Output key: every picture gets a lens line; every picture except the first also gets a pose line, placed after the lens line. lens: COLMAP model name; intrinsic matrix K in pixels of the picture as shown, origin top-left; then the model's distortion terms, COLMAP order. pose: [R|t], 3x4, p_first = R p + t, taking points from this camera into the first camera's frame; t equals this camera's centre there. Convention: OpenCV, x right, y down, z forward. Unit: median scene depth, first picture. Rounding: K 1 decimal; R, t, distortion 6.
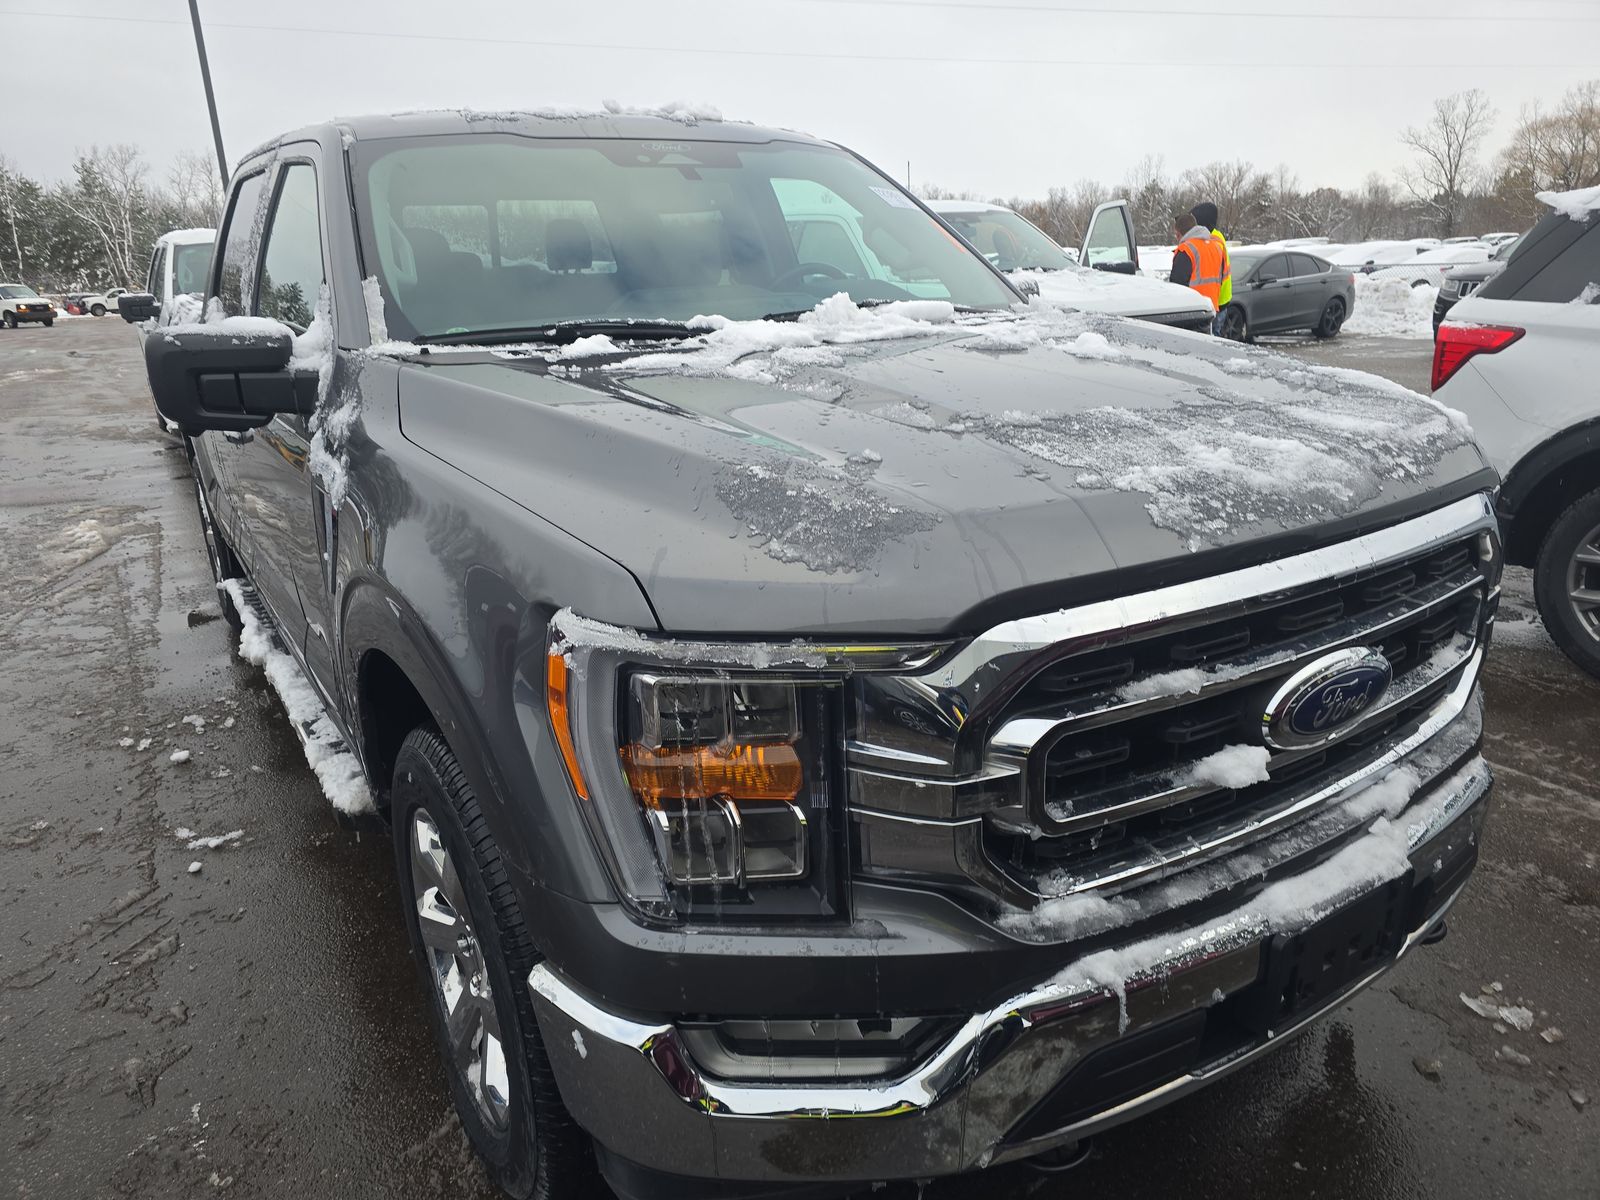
lens RADIAL K [[1089.7, 0, 809.3], [0, 1089.7, 606.9], [0, 0, 1]] dist [0.056522, -0.049598]
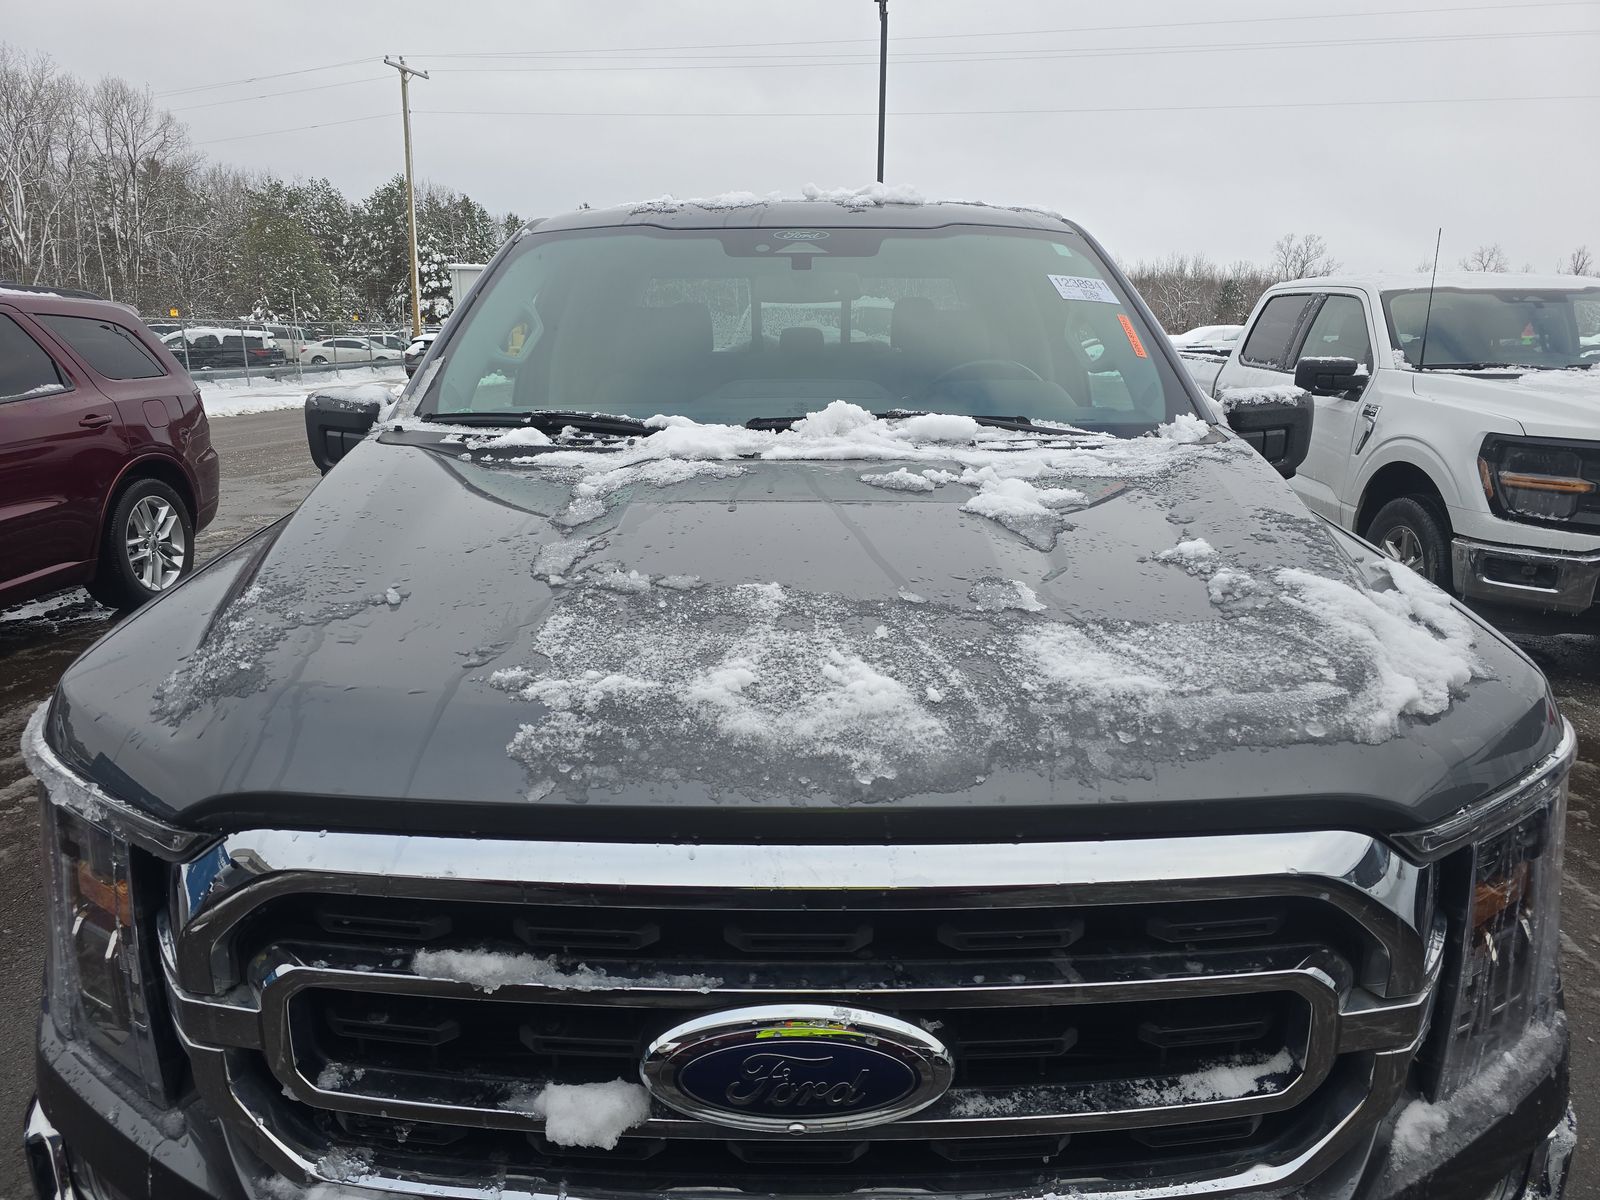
lens RADIAL K [[1089.7, 0, 802.2], [0, 1089.7, 593.5], [0, 0, 1]] dist [0.056522, -0.049598]
pose [[0.832926, 0.167905, -0.527297, 0.556820], [-0.198652, 0.980069, -0.001714, -0.143540], [0.516499, 0.106176, 0.849679, 0.286277]]
